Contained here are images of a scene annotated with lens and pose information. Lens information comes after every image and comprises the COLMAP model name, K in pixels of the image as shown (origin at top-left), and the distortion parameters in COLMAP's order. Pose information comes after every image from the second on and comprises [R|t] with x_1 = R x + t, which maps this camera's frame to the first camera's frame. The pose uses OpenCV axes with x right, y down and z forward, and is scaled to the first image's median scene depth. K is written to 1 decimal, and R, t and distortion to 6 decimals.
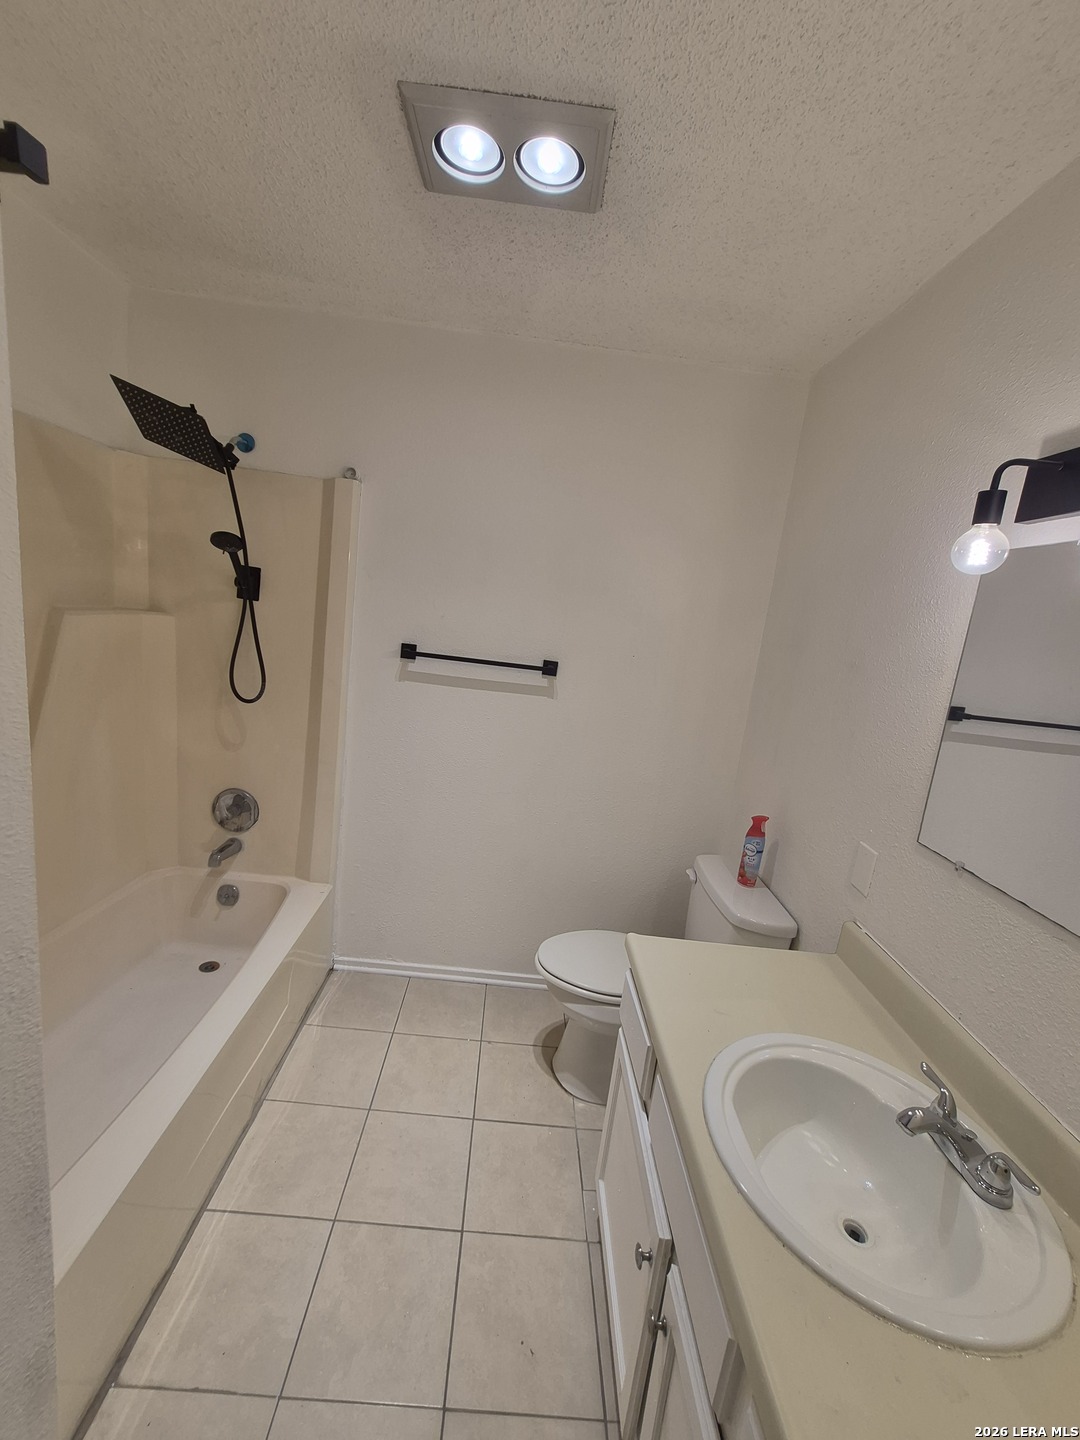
lens RADIAL K [[567.7, 0, 534.5], [0, 567.7, 716.2], [0, 0, 1]] dist [0.008833, -0.000116]
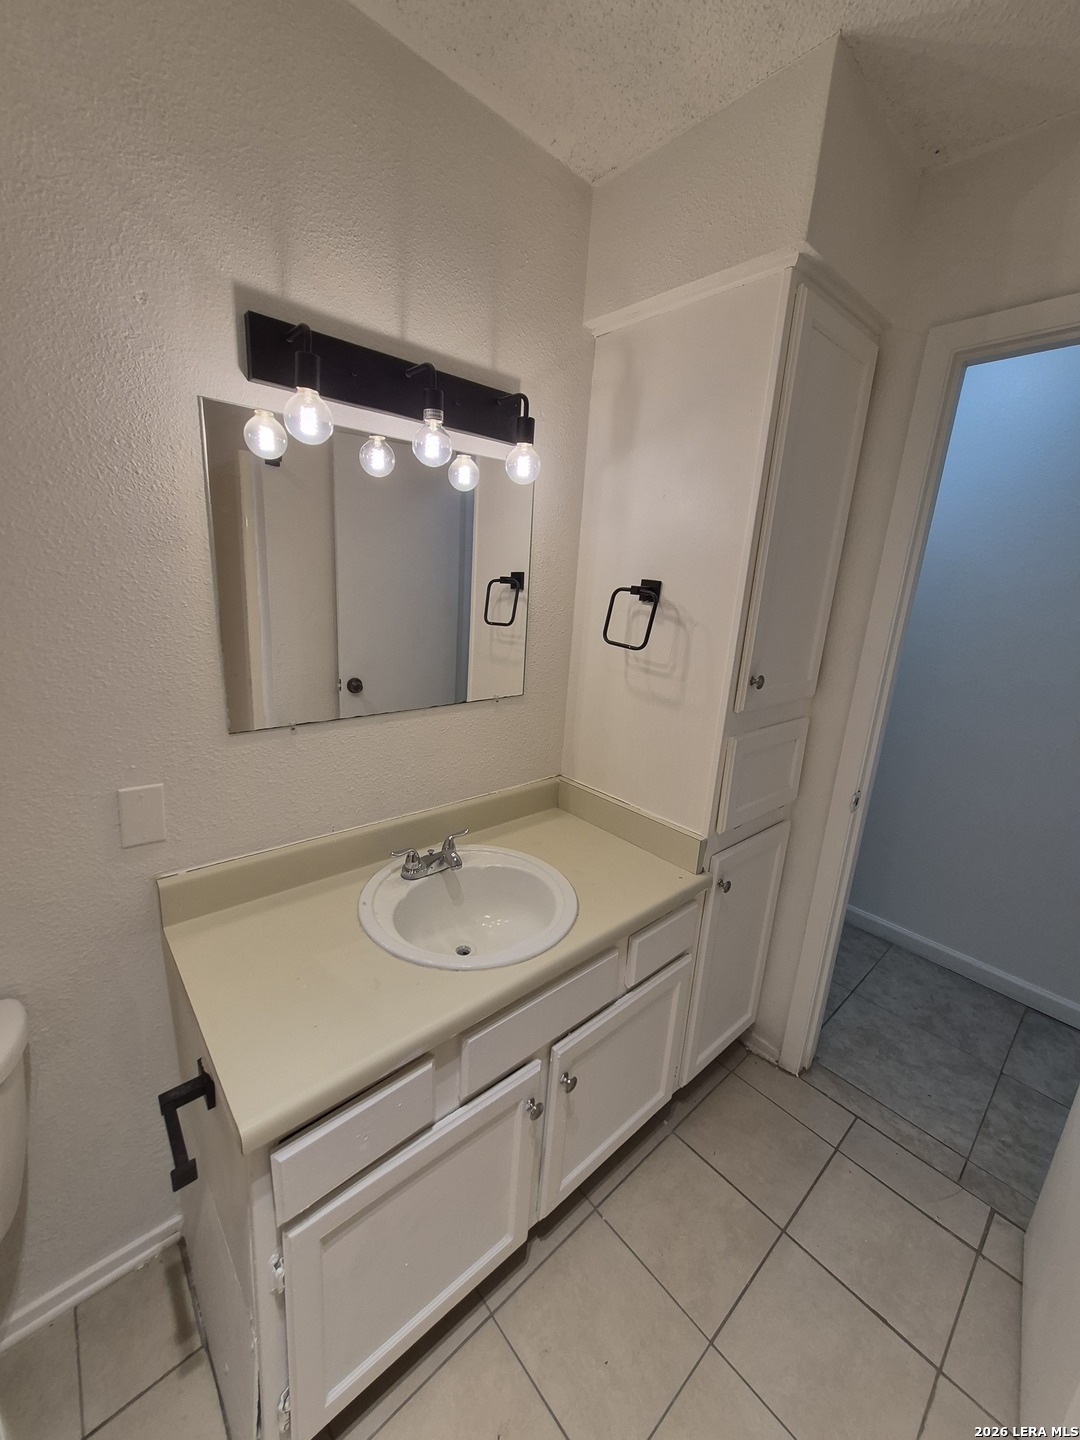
lens RADIAL K [[567.7, 0, 536.4], [0, 567.7, 717.4], [0, 0, 1]] dist [0.008833, -0.000116]
pose [[-0.633263, -0.330341, 0.699895, -0.285143], [0.016264, 0.898451, 0.438773, -0.203435], [-0.773766, 0.289241, -0.563583, 1.145727]]
